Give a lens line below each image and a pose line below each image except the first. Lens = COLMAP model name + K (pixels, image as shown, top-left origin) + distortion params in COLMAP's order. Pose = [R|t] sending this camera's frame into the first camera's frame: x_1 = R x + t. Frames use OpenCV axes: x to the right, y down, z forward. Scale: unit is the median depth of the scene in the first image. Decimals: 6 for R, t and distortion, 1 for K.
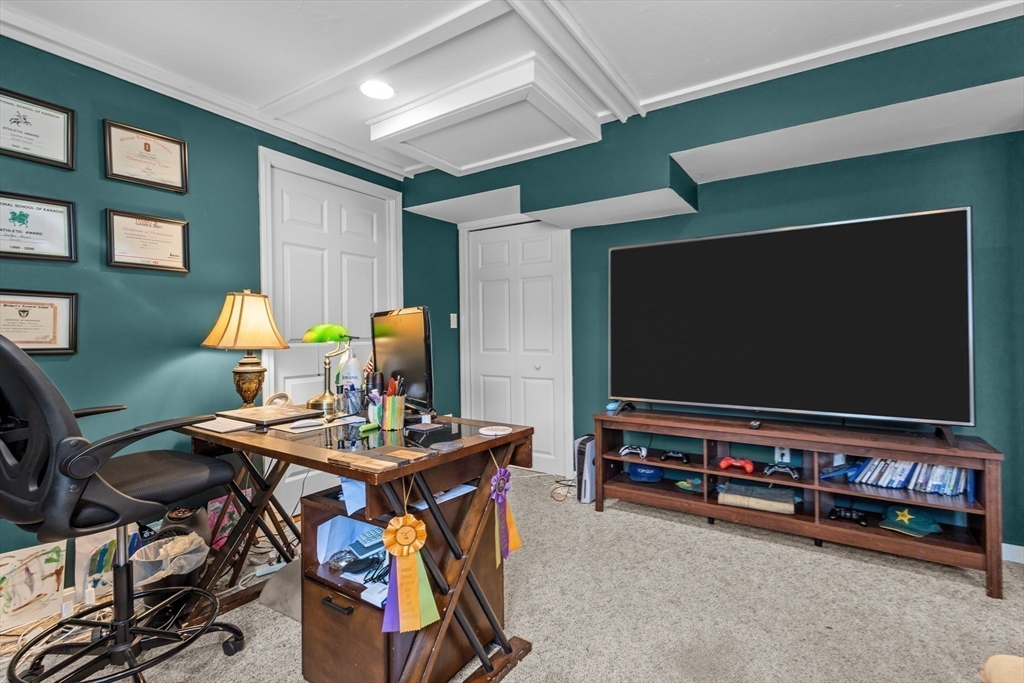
lens RADIAL K [[478.2, 0, 509.9], [0, 478.2, 336.0], [0, 0, 1]] dist [0.015243, -0.008970]
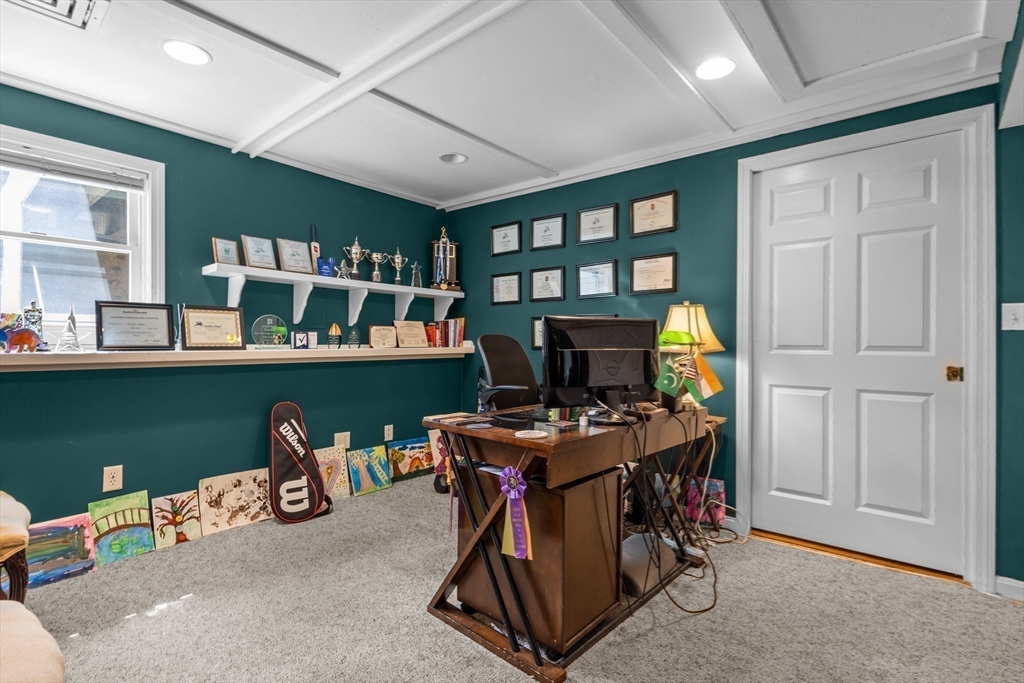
lens RADIAL K [[478.2, 0, 509.9], [0, 478.2, 336.0], [0, 0, 1]] dist [0.015243, -0.008970]
pose [[-0.117747, -0.001736, -0.993042, 0.612324], [-0.005084, 0.999986, -0.001146, -0.009905], [0.993031, 0.004913, -0.117754, 0.673234]]
